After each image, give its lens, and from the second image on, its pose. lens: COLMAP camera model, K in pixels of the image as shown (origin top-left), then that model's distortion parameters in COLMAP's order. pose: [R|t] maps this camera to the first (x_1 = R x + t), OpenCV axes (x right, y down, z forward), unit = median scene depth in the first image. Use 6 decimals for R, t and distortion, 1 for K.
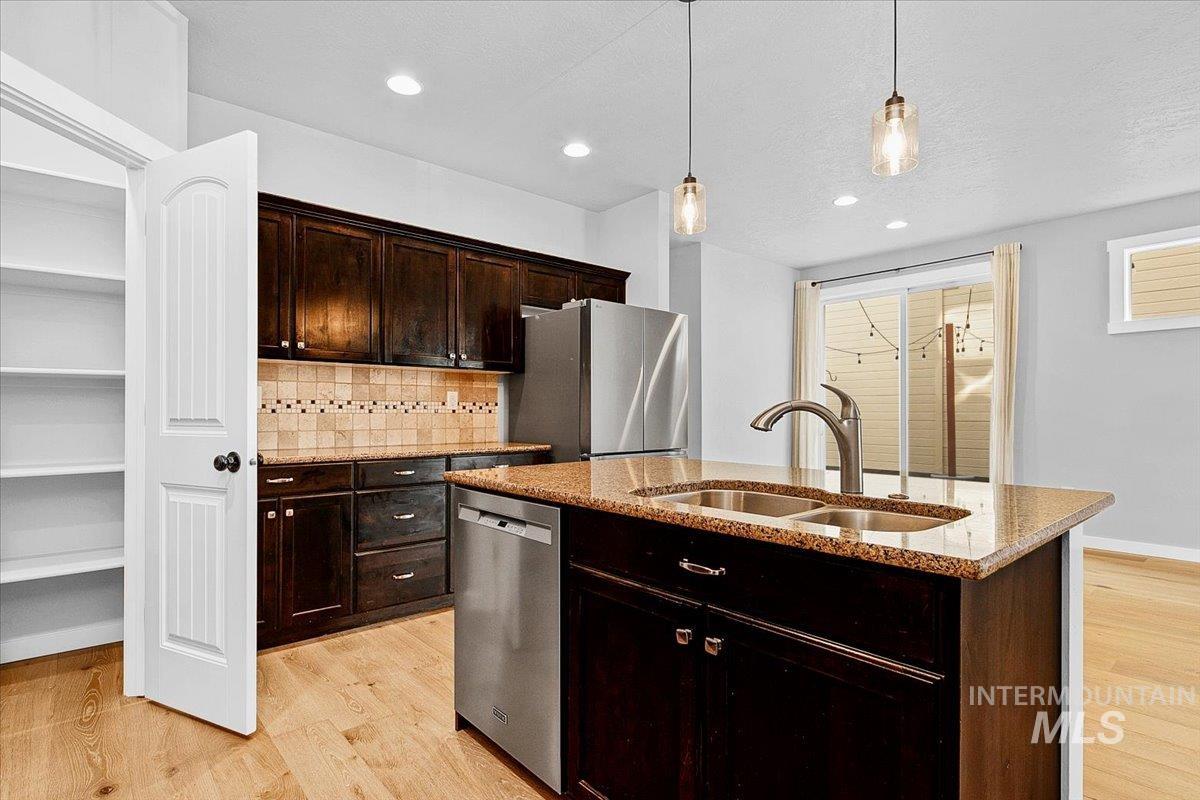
lens RADIAL K [[596.2, 0, 586.8], [0, 596.2, 409.9], [0, 0, 1]] dist [0.000825, -0.000693]
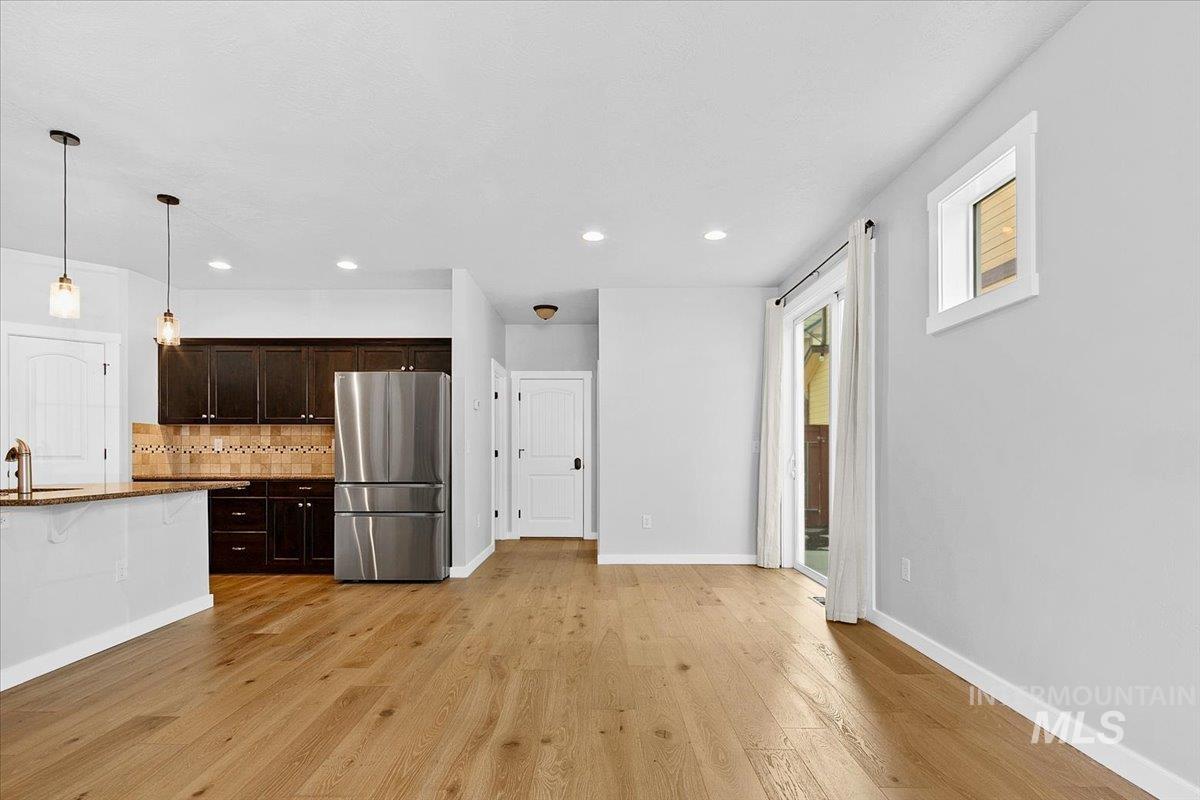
lens RADIAL K [[597.2, 0, 587.4], [0, 597.2, 452.4], [0, 0, 1]] dist [0.001516, -0.000500]
pose [[0.750630, -0.002120, -0.660719, 1.406684], [0.003724, 0.999993, 0.001023, 0.004369], [0.660712, -0.003229, 0.750633, 0.335713]]
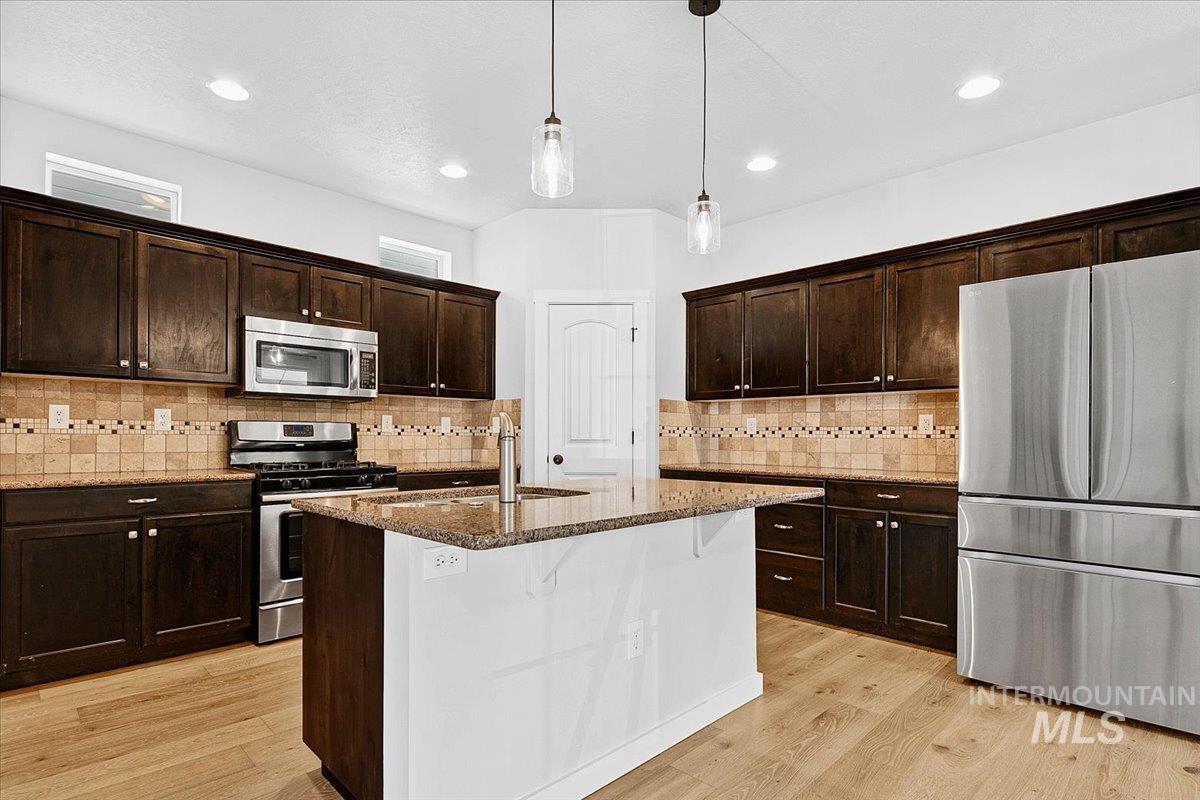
lens RADIAL K [[596.7, 0, 586.7], [0, 596.7, 435.6], [0, 0, 1]] dist [0.000697, -0.000872]
pose [[0.066438, -0.002561, -0.997787, 0.739175], [0.000380, 0.999997, -0.002541, 0.004207], [0.997791, -0.000211, 0.066438, 0.483131]]
